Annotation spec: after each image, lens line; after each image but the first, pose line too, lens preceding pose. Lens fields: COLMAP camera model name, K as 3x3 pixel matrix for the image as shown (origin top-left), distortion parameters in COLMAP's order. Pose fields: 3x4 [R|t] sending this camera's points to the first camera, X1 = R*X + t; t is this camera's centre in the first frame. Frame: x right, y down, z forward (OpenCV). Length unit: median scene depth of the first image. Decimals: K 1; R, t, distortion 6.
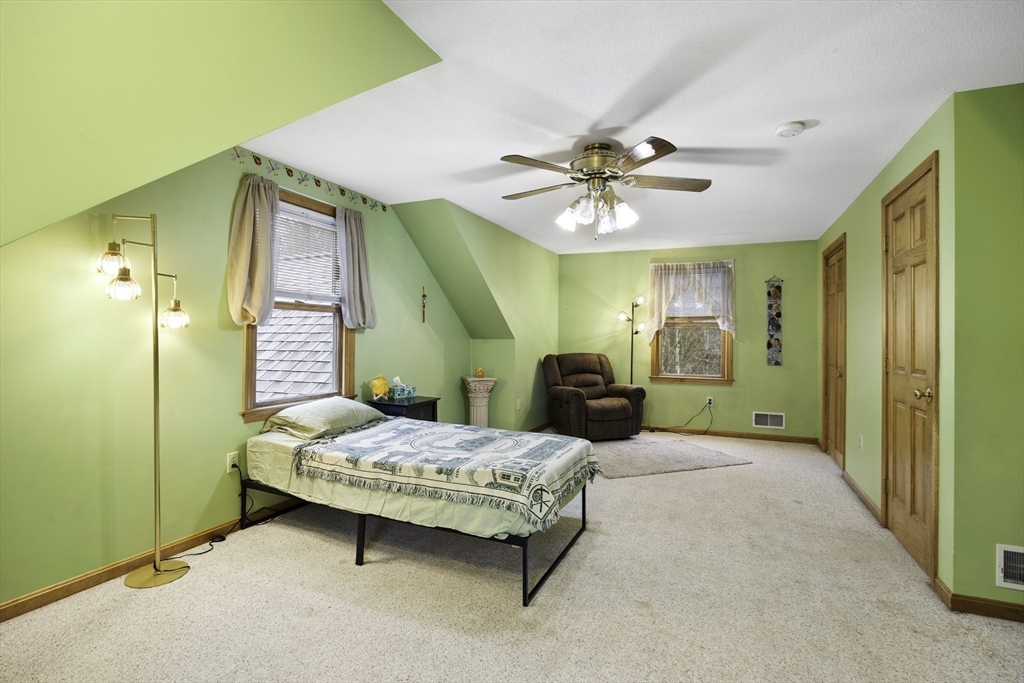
lens RADIAL K [[486.9, 0, 500.6], [0, 486.9, 333.4], [0, 0, 1]] dist [-0.003585, -0.000322]
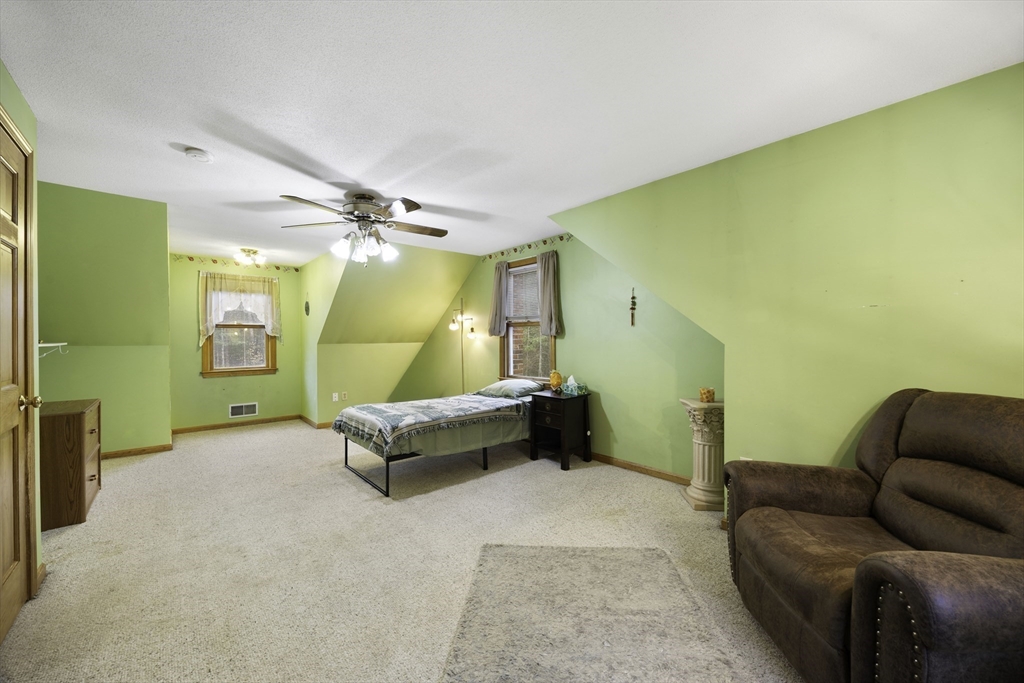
lens RADIAL K [[387.5, 0, 524.2], [0, 387.5, 342.2], [0, 0, 1]] dist [-0.003636, -0.000201]
pose [[-0.381657, -0.002475, -0.924301, 0.935341], [0.004071, 0.999982, -0.004358, 0.016936], [0.924295, -0.005426, -0.381640, 1.676834]]
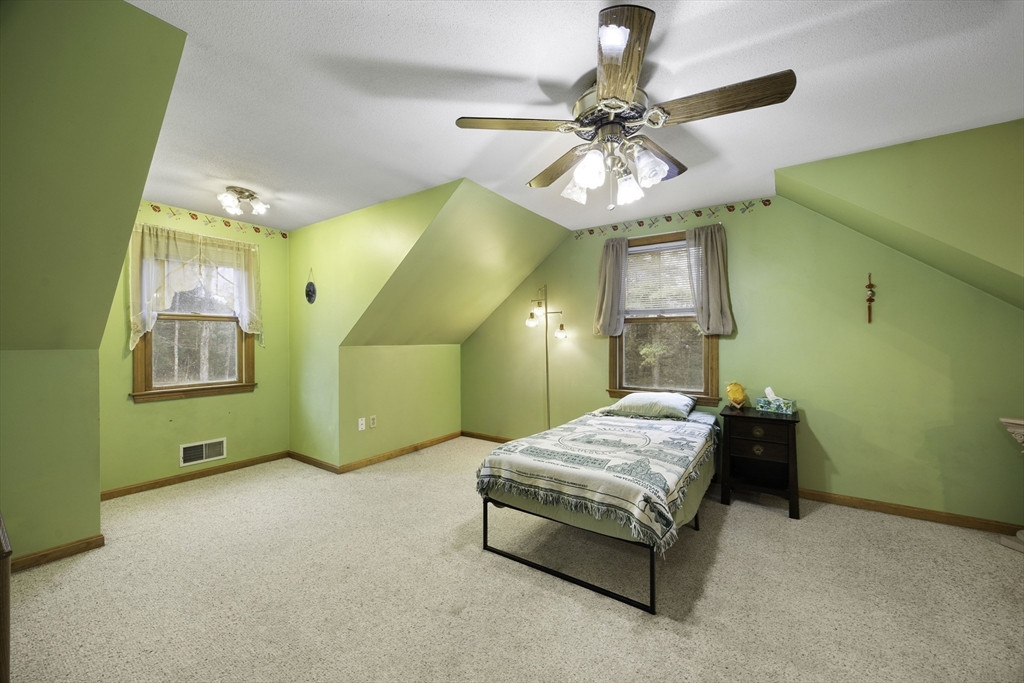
lens RADIAL K [[387.5, 0, 524.2], [0, 387.5, 342.2], [0, 0, 1]] dist [-0.003636, -0.000201]
pose [[-0.151645, -0.006581, -0.988413, 0.745916], [0.004292, 0.999964, -0.007316, 0.013294], [0.988426, -0.005351, -0.151611, 0.891982]]
